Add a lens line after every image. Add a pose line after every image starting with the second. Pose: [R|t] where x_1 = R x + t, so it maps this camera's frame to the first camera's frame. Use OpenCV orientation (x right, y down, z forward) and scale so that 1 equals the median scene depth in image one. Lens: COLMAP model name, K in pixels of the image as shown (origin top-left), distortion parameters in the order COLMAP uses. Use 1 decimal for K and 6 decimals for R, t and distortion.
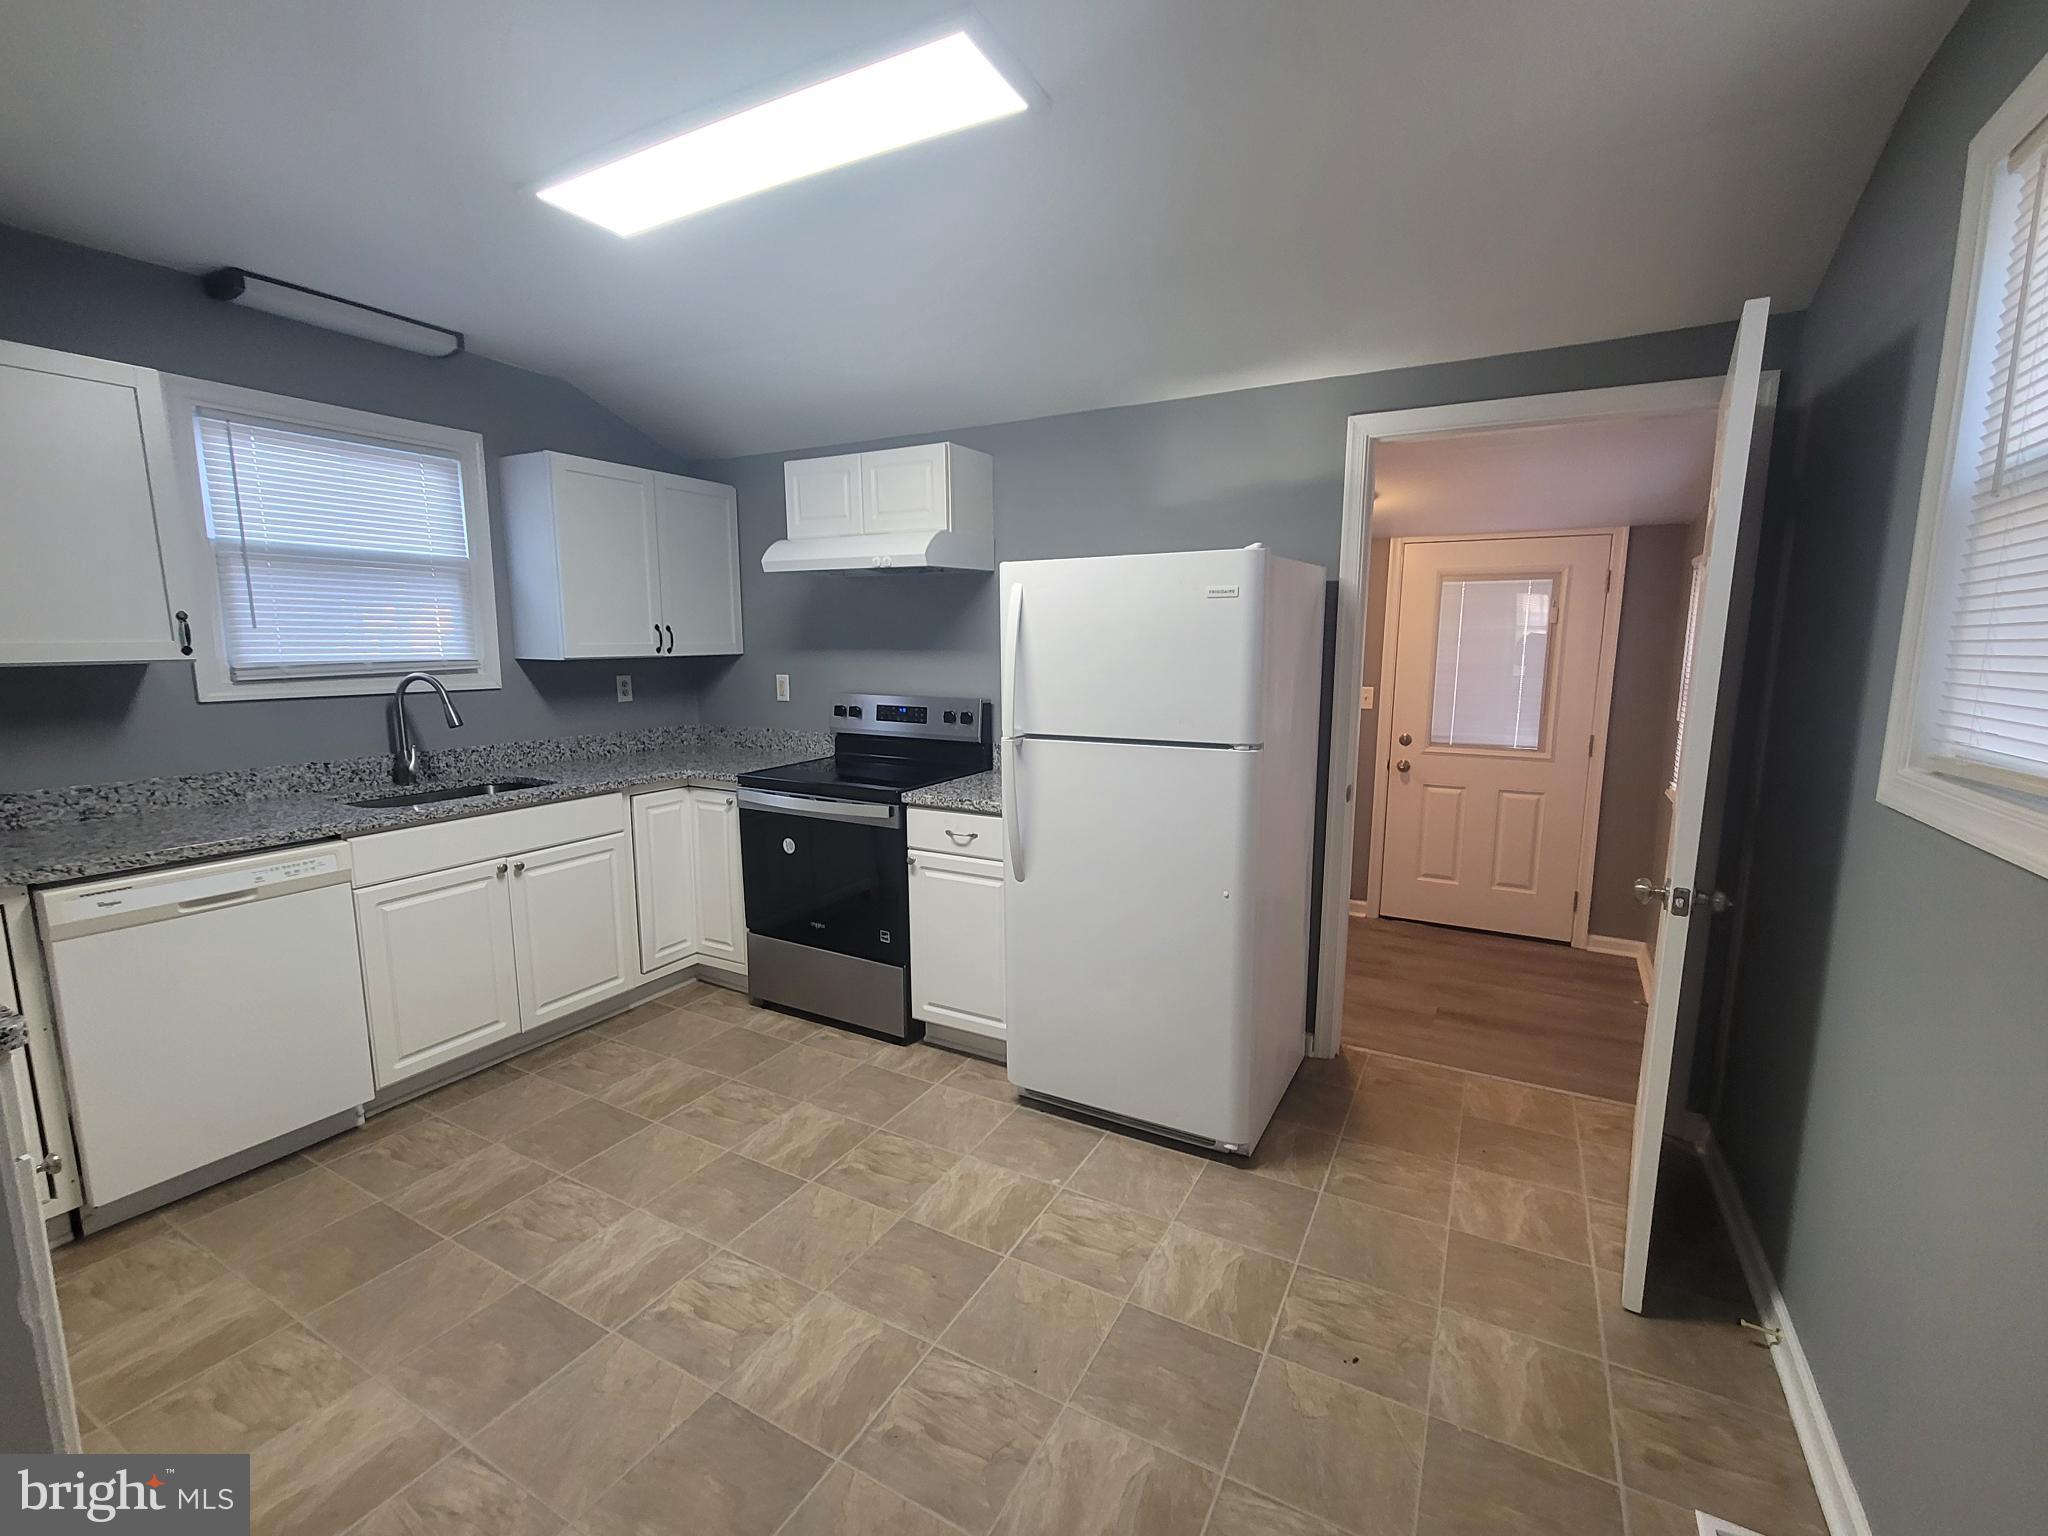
lens RADIAL K [[894.0, 0, 1017.0], [0, 894.0, 778.5], [0, 0, 1]] dist [0.000138, -0.000893]
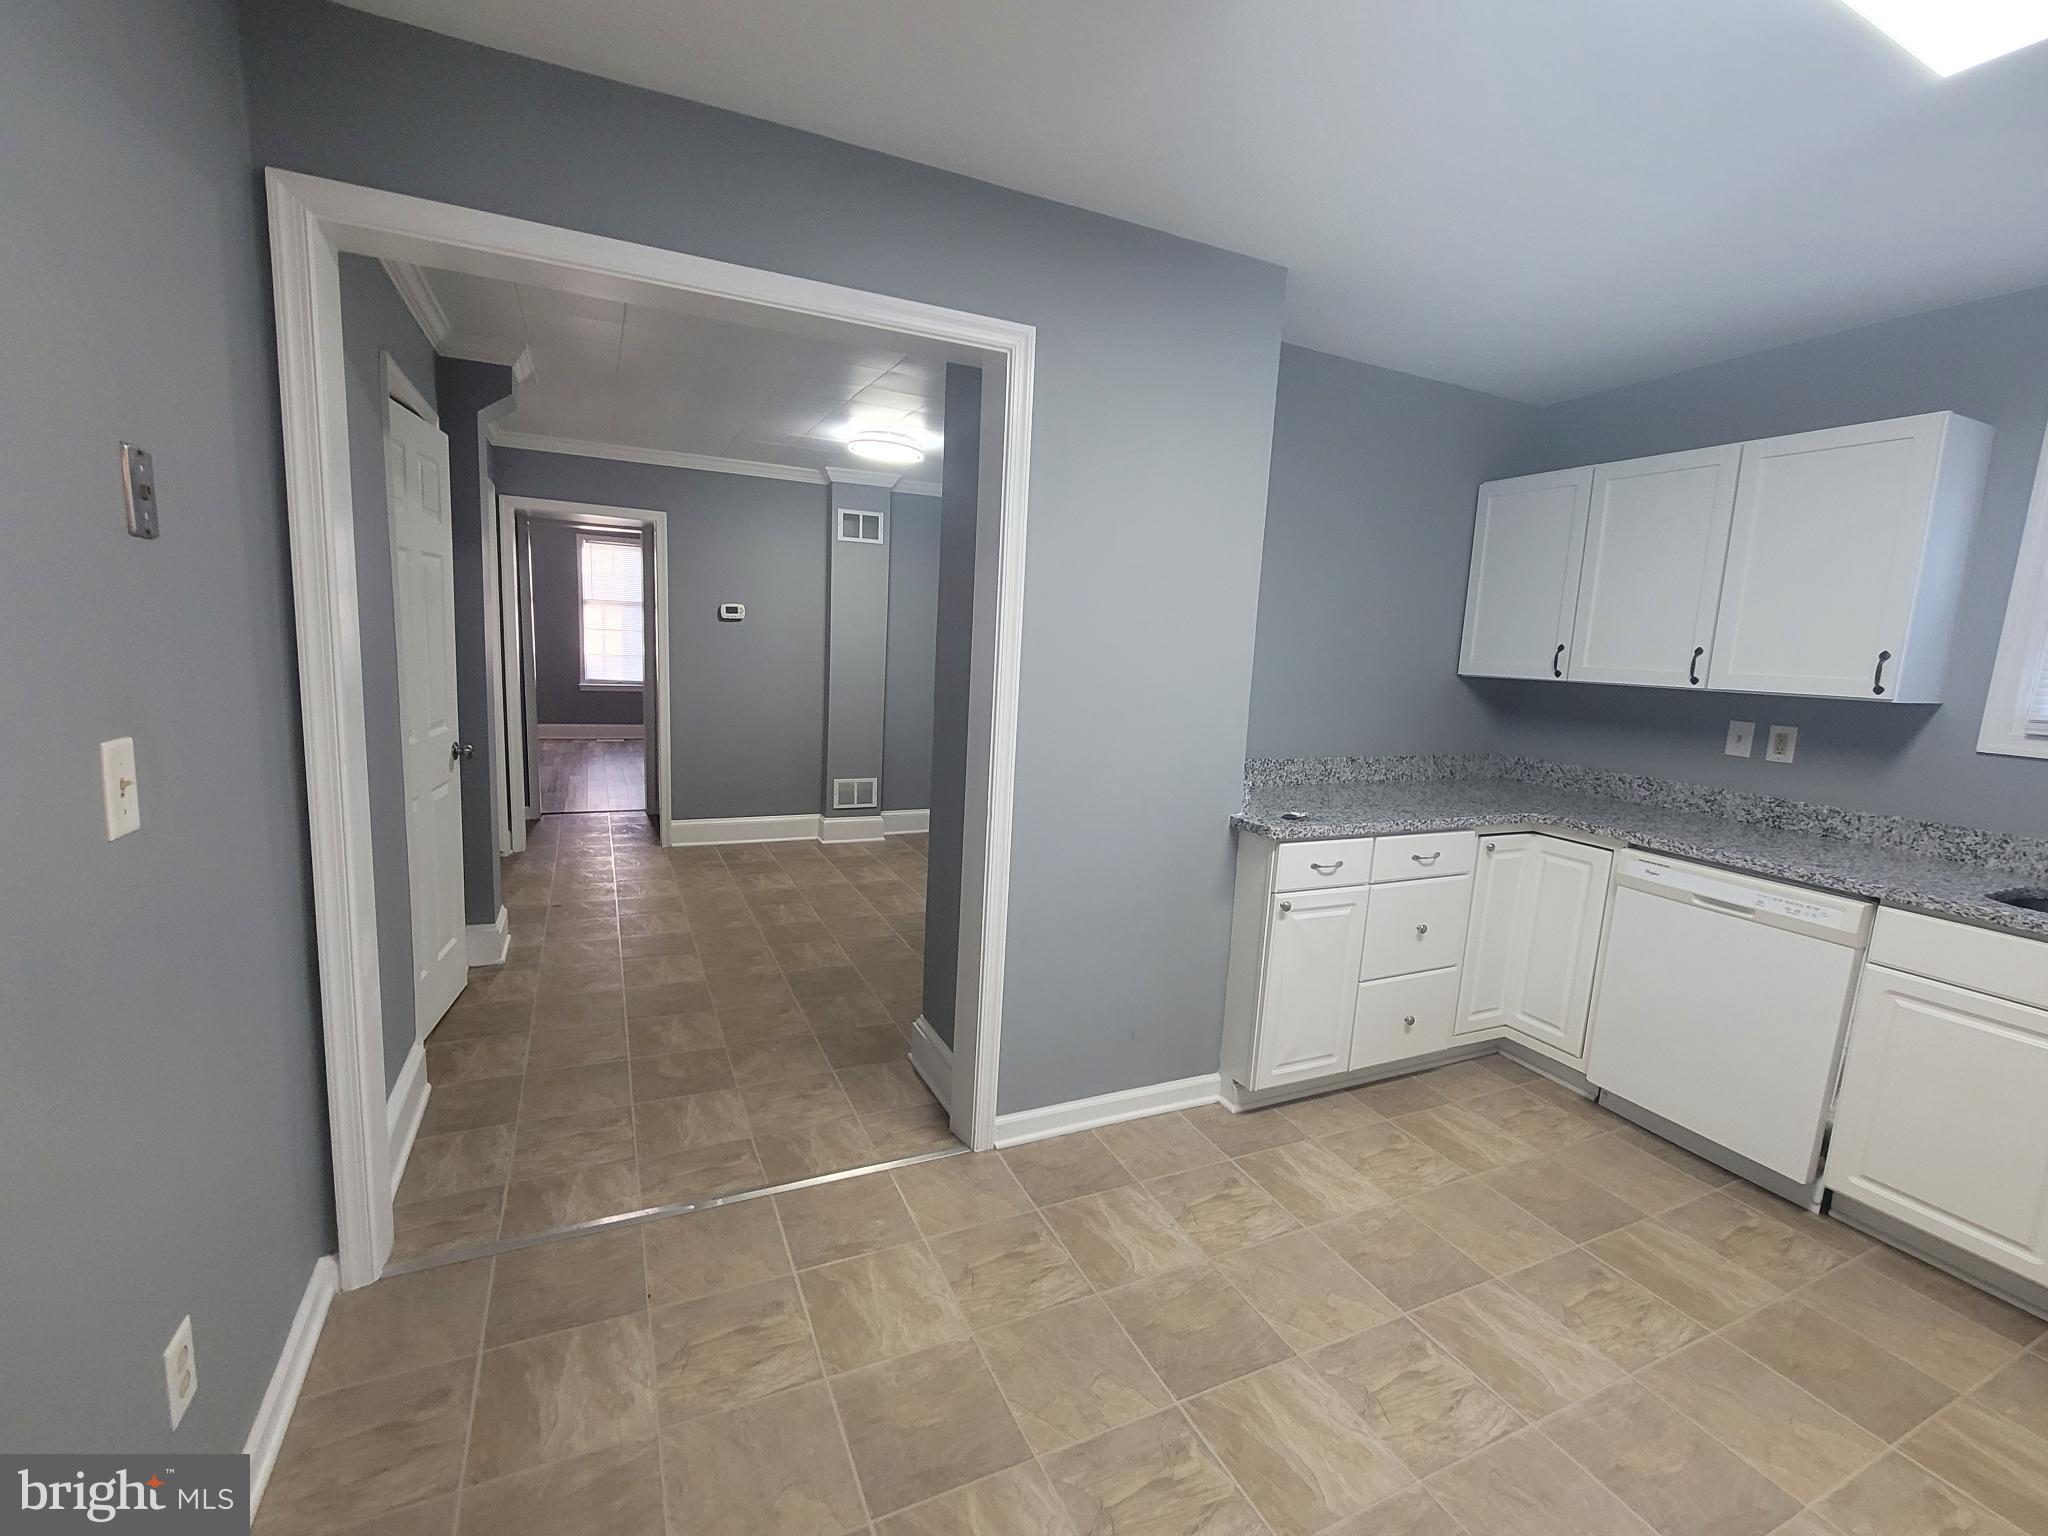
lens RADIAL K [[894.0, 0, 1017.0], [0, 894.0, 778.5], [0, 0, 1]] dist [0.000138, -0.000893]
pose [[-0.586742, 0.098697, -0.803737, 0.398999], [-0.172781, 0.954429, 0.243334, -0.106617], [0.791126, 0.281645, -0.542951, 0.687084]]
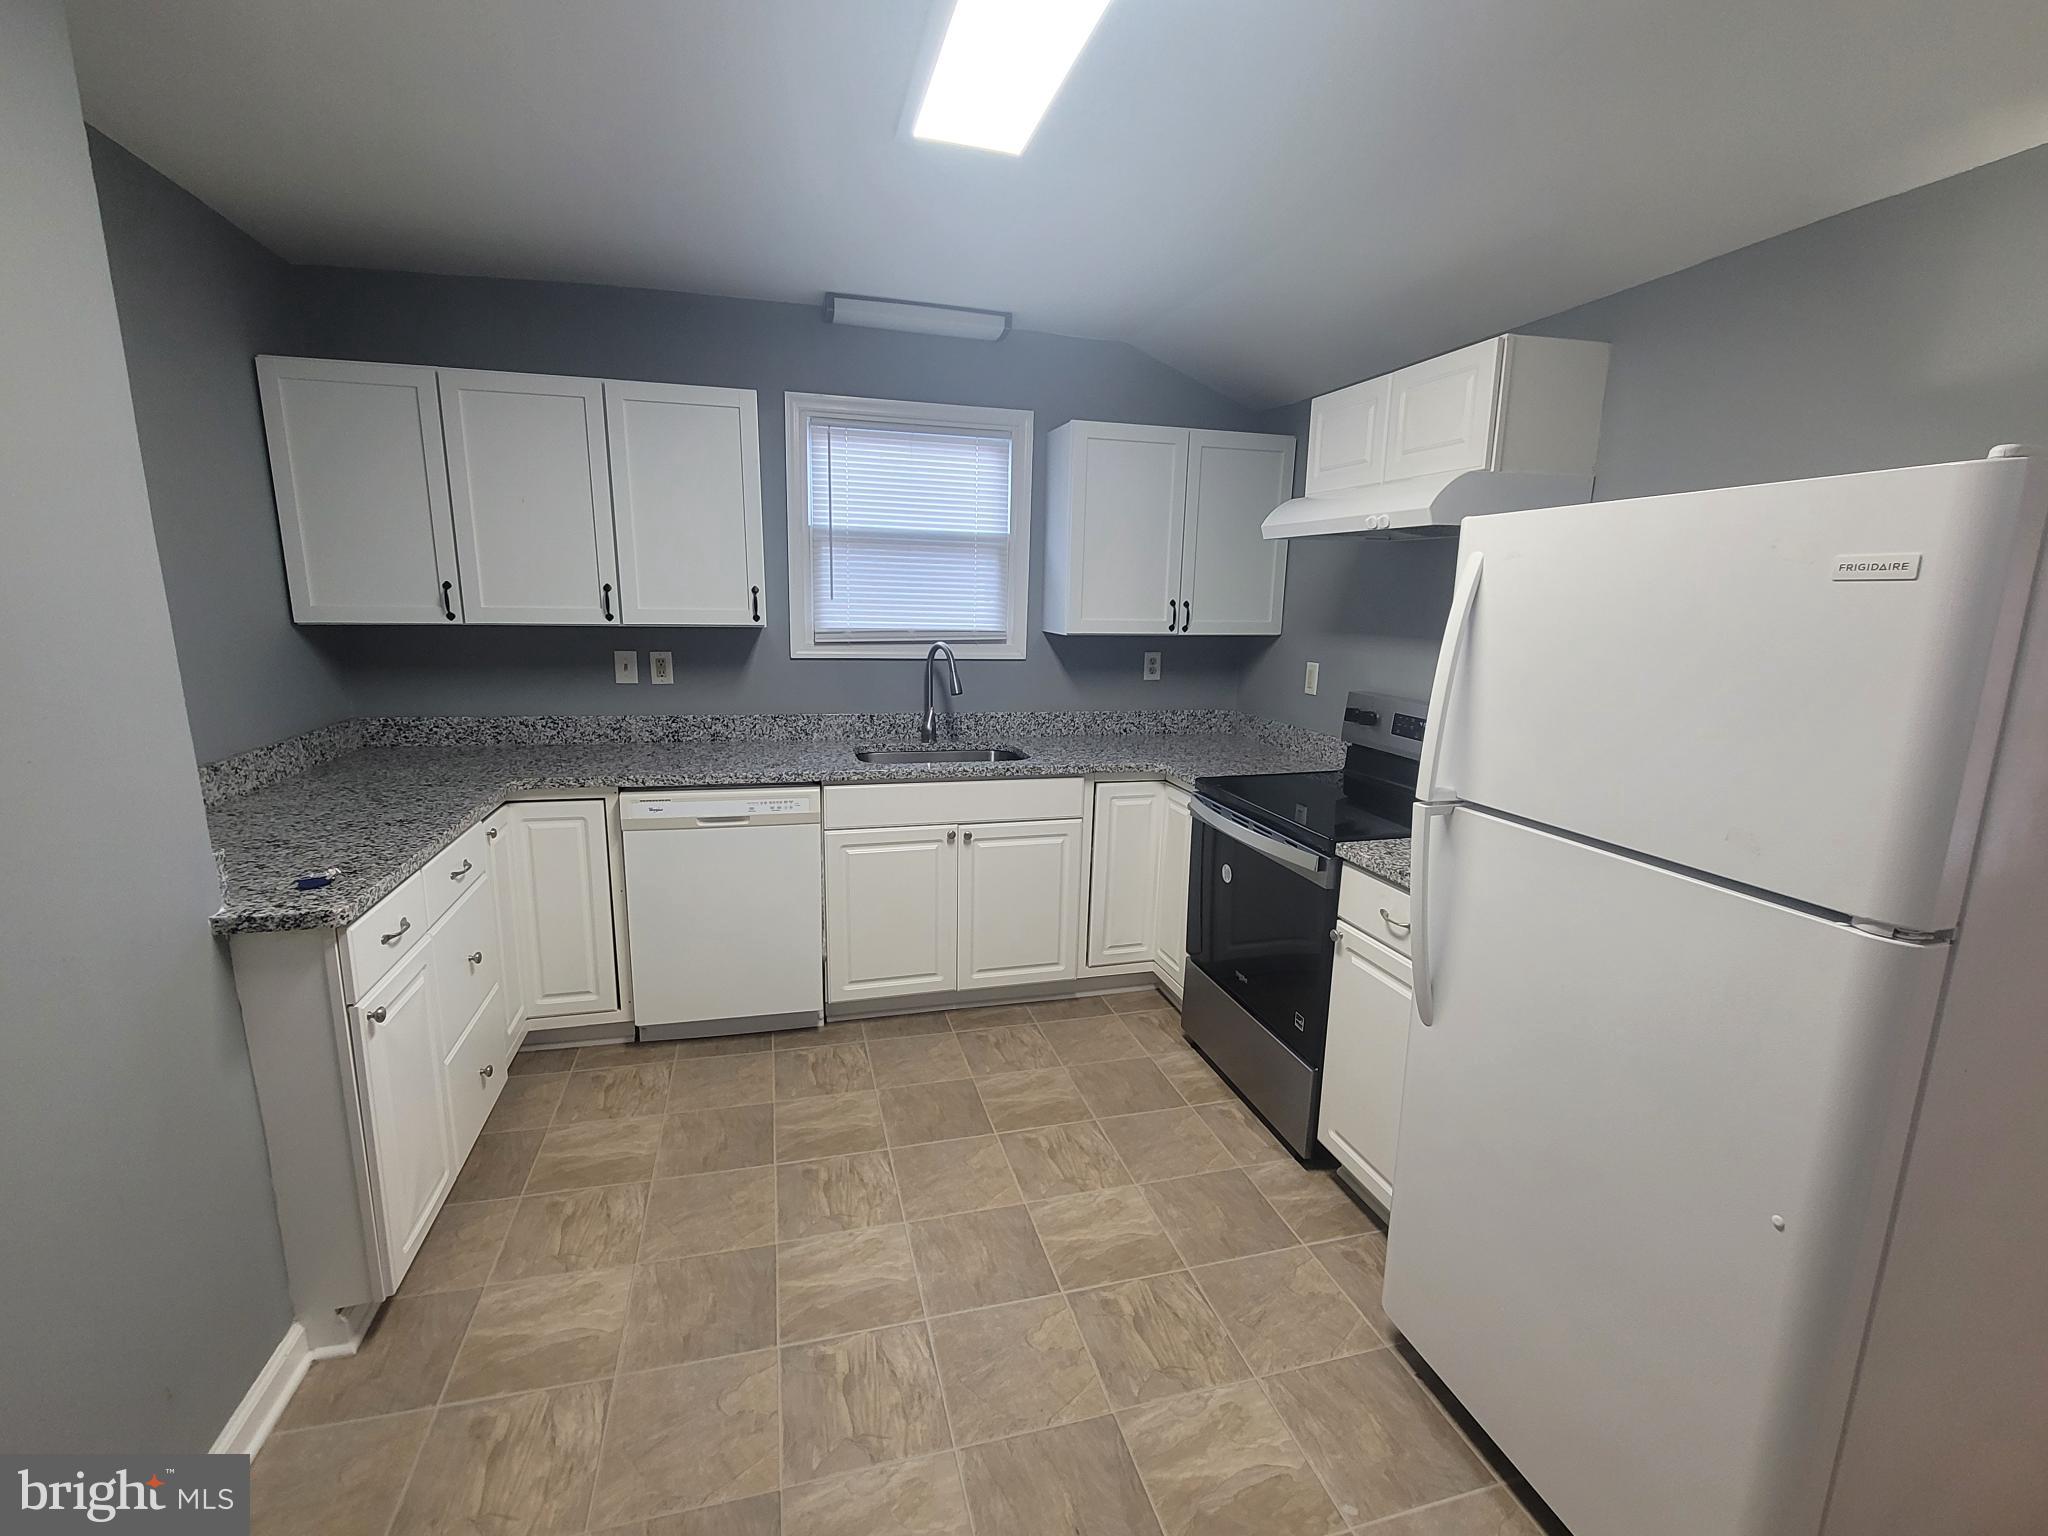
lens RADIAL K [[894.0, 0, 1017.0], [0, 894.0, 778.5], [0, 0, 1]] dist [0.000138, -0.000893]
pose [[0.698680, 0.159198, -0.697497, 0.201370], [-0.132388, 0.986860, 0.092630, -0.072781], [0.703079, 0.027621, 0.710575, 0.318010]]
